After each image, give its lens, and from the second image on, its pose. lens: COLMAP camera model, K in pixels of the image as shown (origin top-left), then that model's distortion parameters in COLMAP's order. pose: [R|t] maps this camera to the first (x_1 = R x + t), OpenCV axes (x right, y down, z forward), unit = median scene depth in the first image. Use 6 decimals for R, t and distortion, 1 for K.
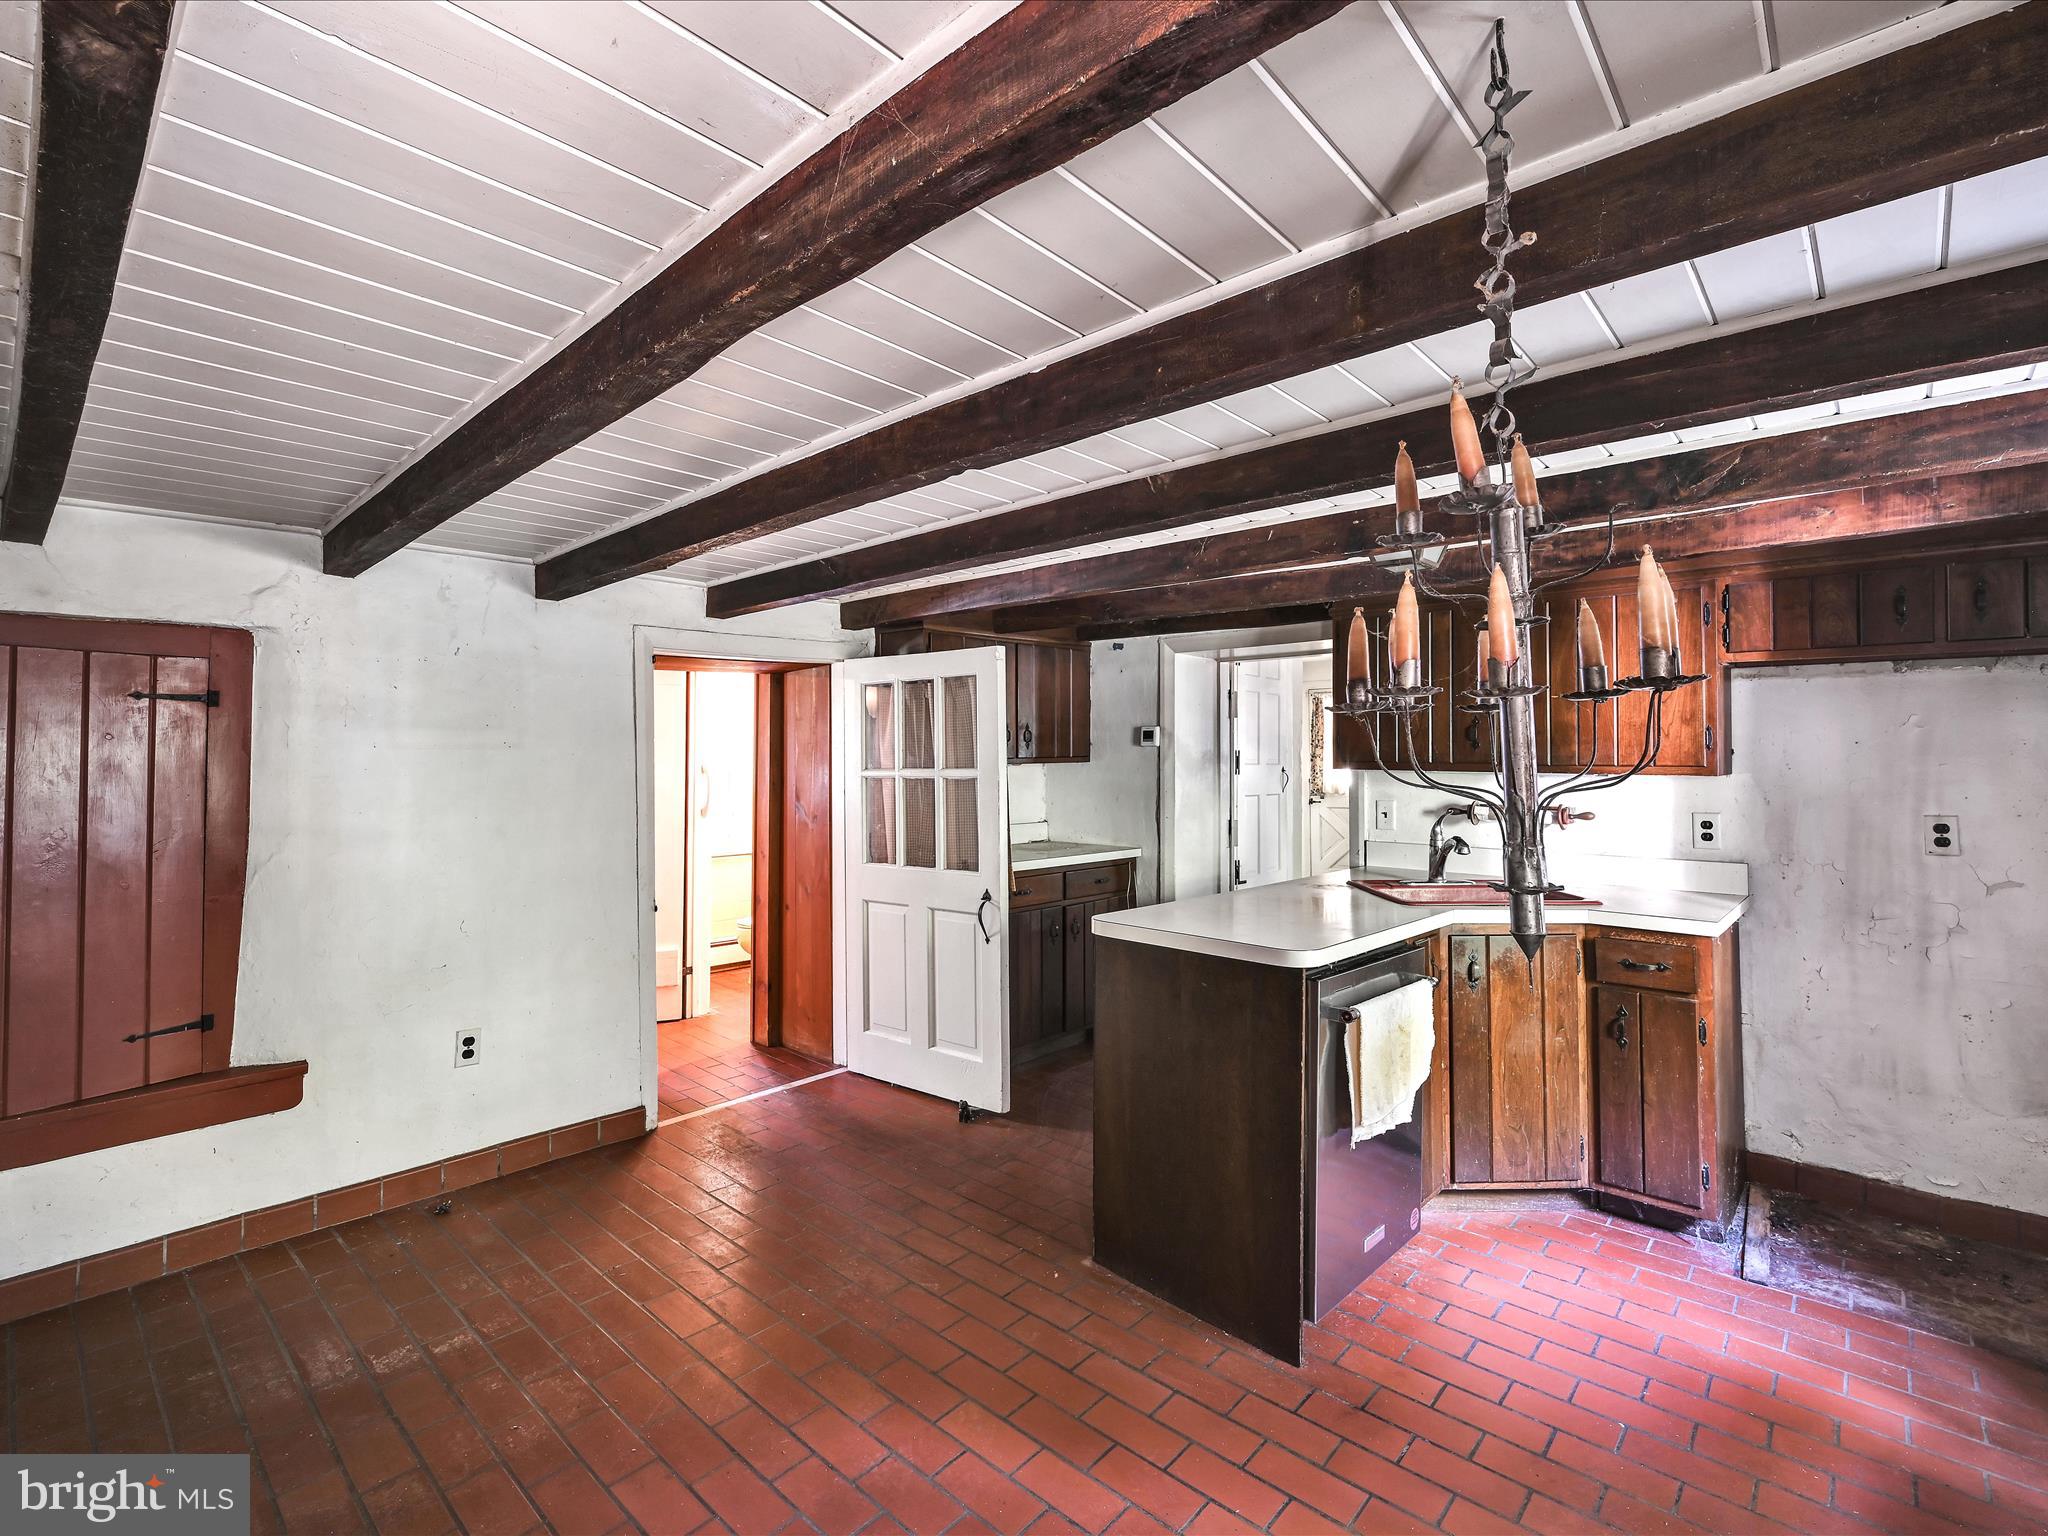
lens RADIAL K [[872.4, 0, 979.8], [0, 872.4, 741.6], [0, 0, 1]] dist [0.000819, 0.000065]
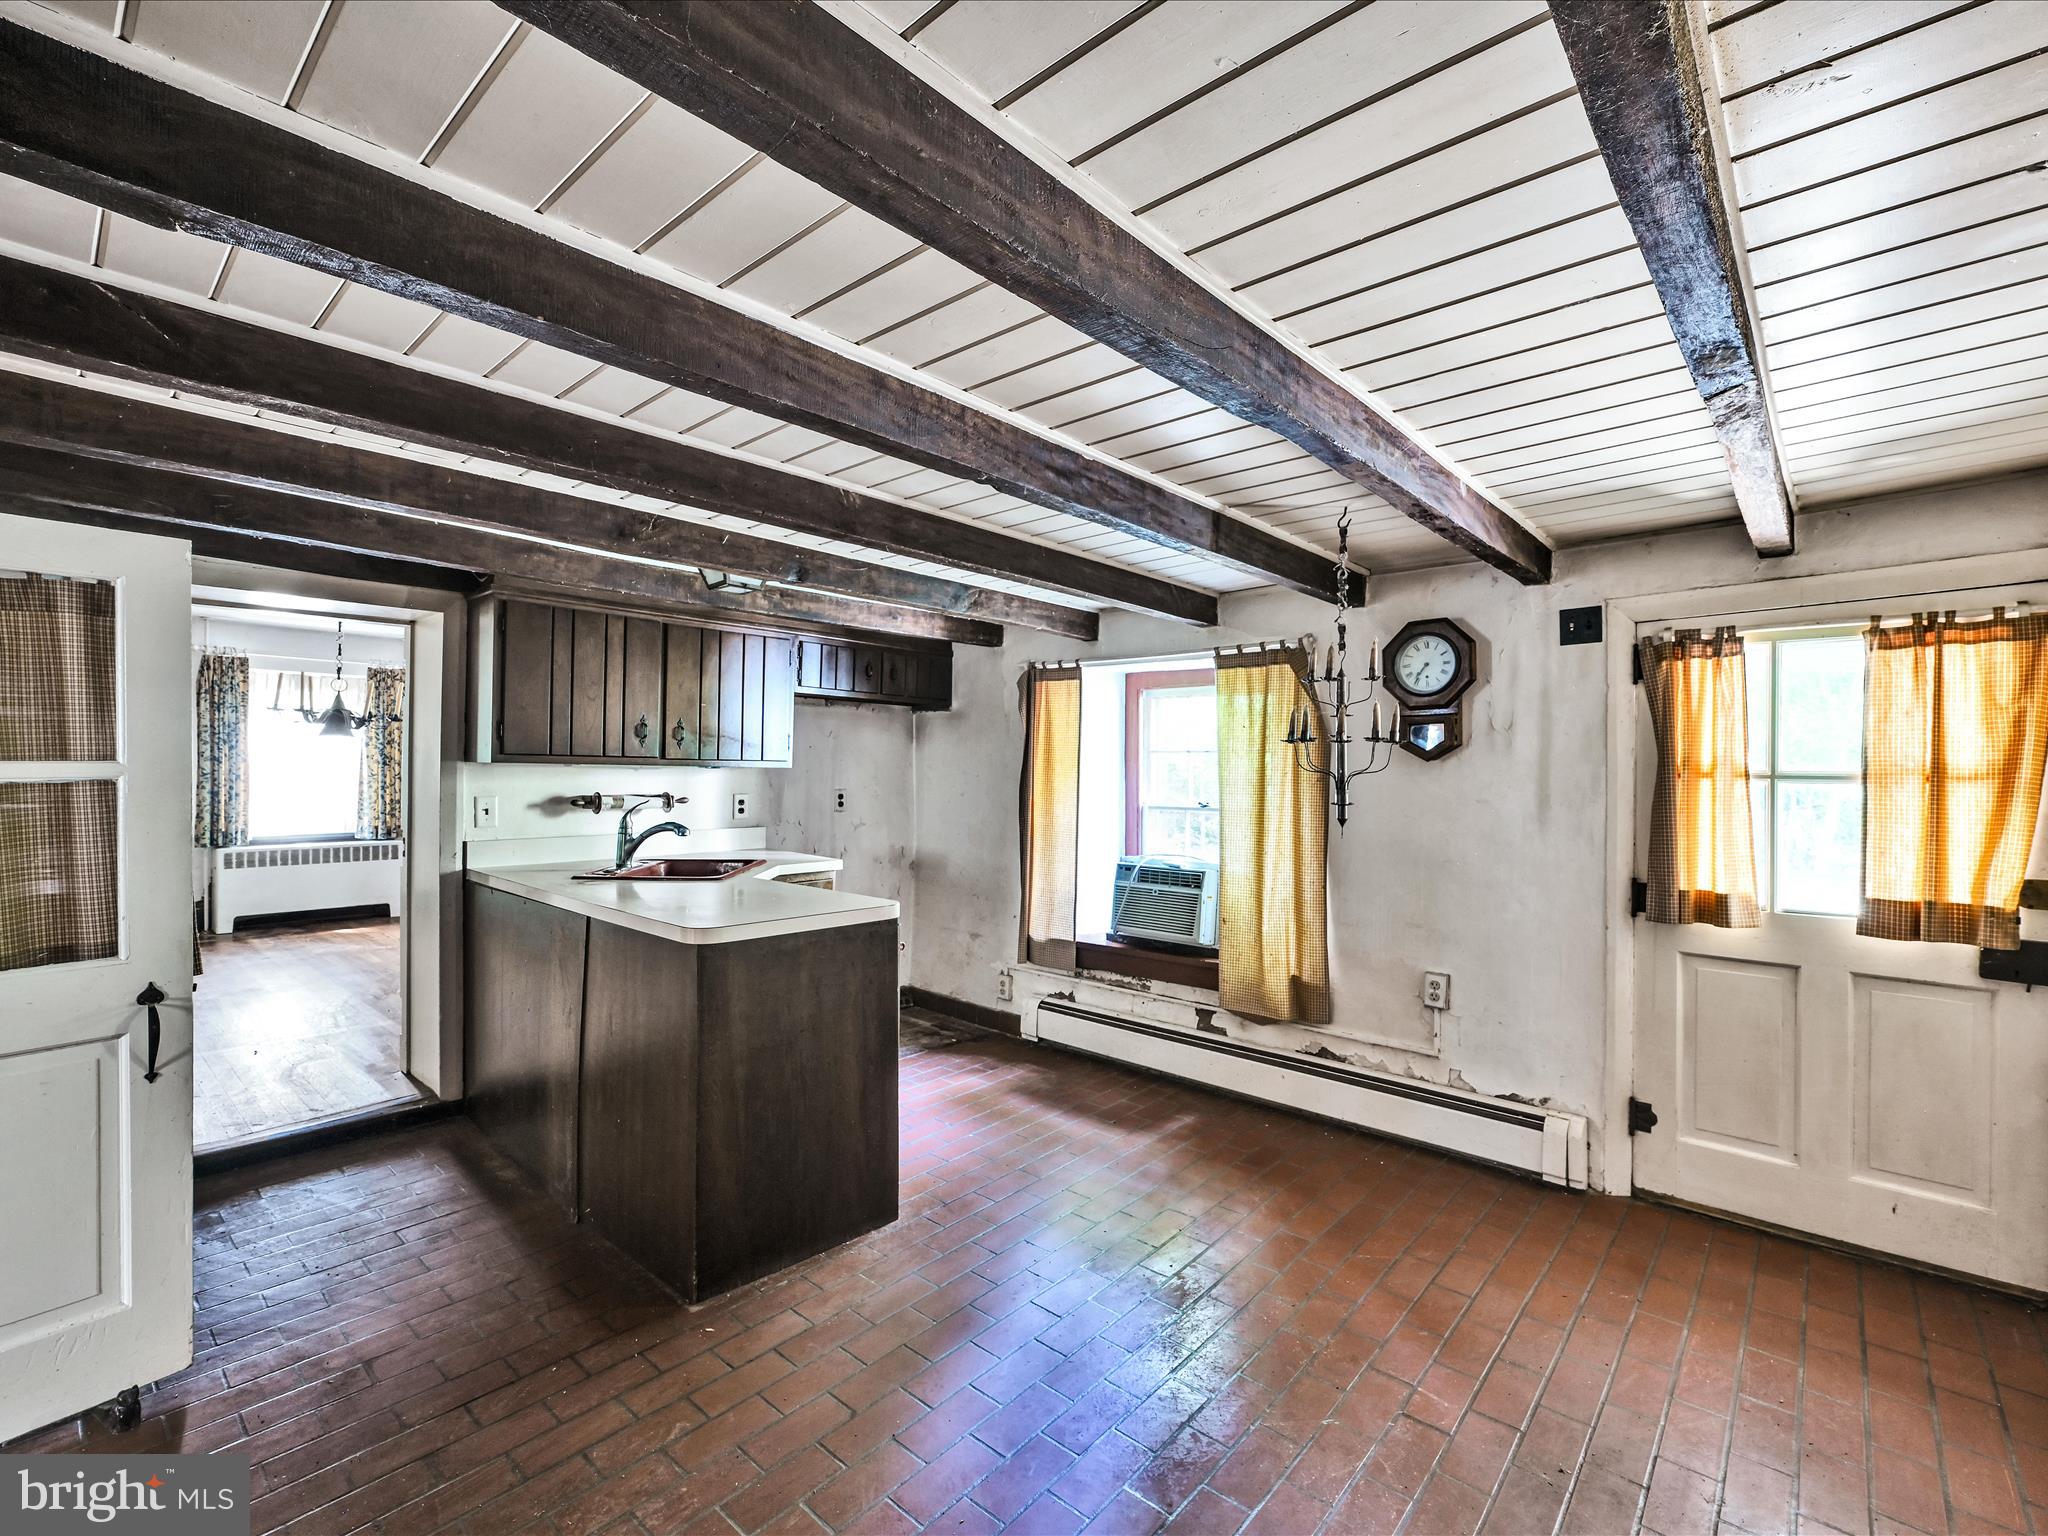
lens RADIAL K [[913.5, 0, 1024.0], [0, 913.5, 768.0], [0, 0, 1]] dist [0.000522, -0.000130]
pose [[0.009354, -0.004898, 0.999944, -0.748179], [-0.032928, 0.999444, 0.005204, 0.019869], [-0.999414, -0.032975, 0.009188, 0.613655]]
